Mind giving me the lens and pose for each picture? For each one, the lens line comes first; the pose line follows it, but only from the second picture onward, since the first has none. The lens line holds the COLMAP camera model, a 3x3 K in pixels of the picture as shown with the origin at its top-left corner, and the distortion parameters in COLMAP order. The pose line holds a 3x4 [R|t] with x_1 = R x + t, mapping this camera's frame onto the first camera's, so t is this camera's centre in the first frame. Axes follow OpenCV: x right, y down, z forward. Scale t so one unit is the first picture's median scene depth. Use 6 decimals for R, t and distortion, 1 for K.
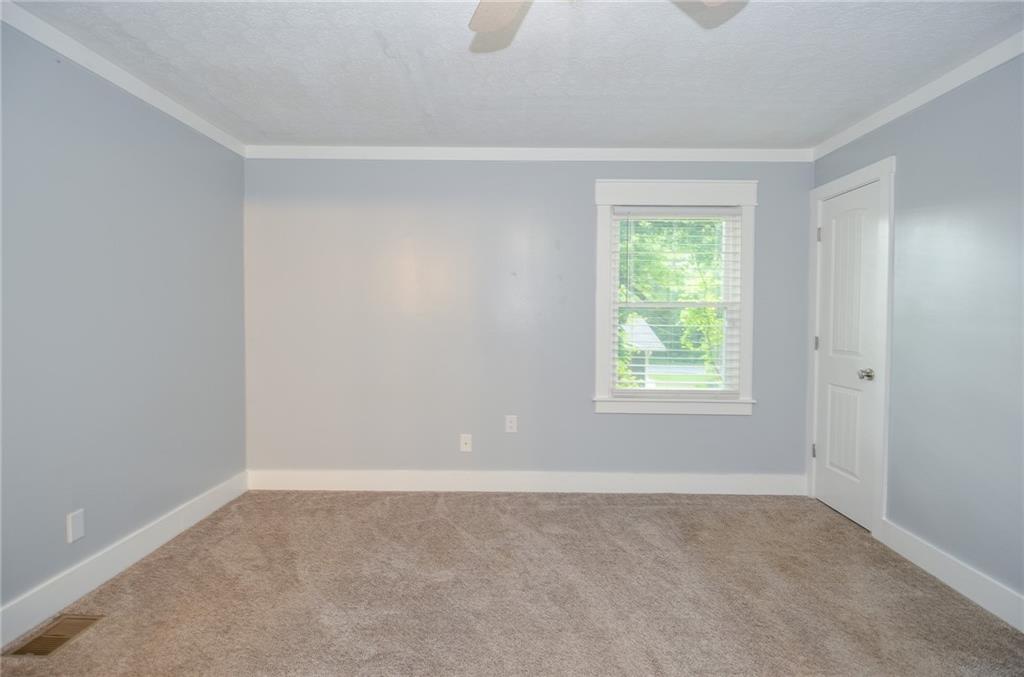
lens RADIAL K [[536.8, 0, 523.4], [0, 536.8, 334.0], [0, 0, 1]] dist [0.022626, -0.031681]
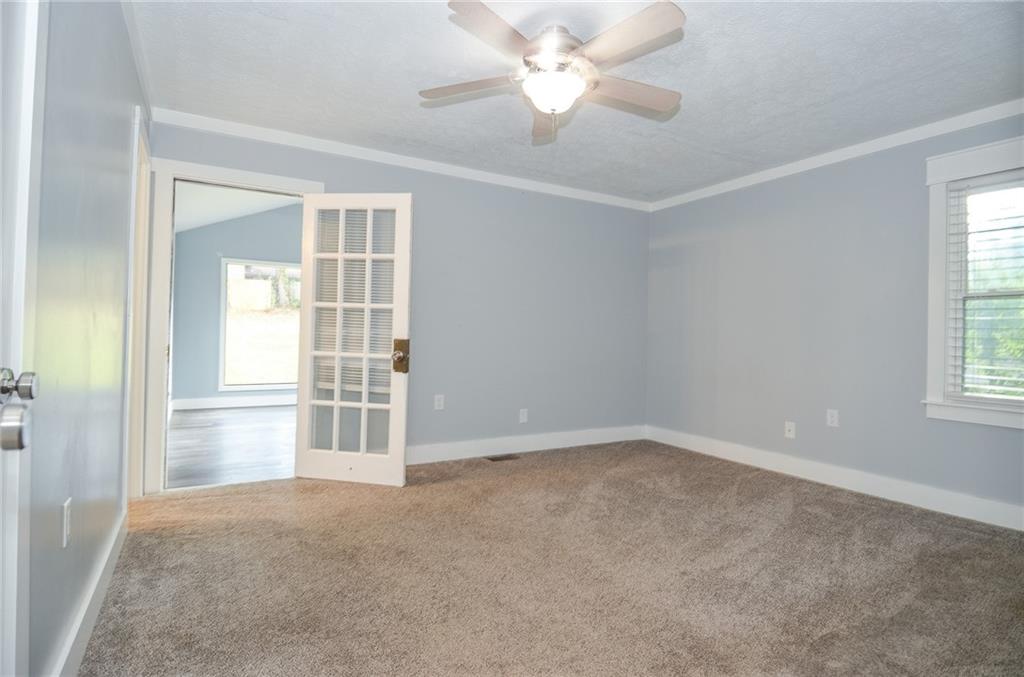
lens RADIAL K [[536.8, 0, 523.4], [0, 536.8, 334.0], [0, 0, 1]] dist [0.022626, -0.031681]
pose [[0.508905, -0.002162, -0.860820, 0.678174], [-0.049479, 0.998270, -0.031758, 0.084321], [0.859399, 0.058755, 0.507918, -0.038684]]
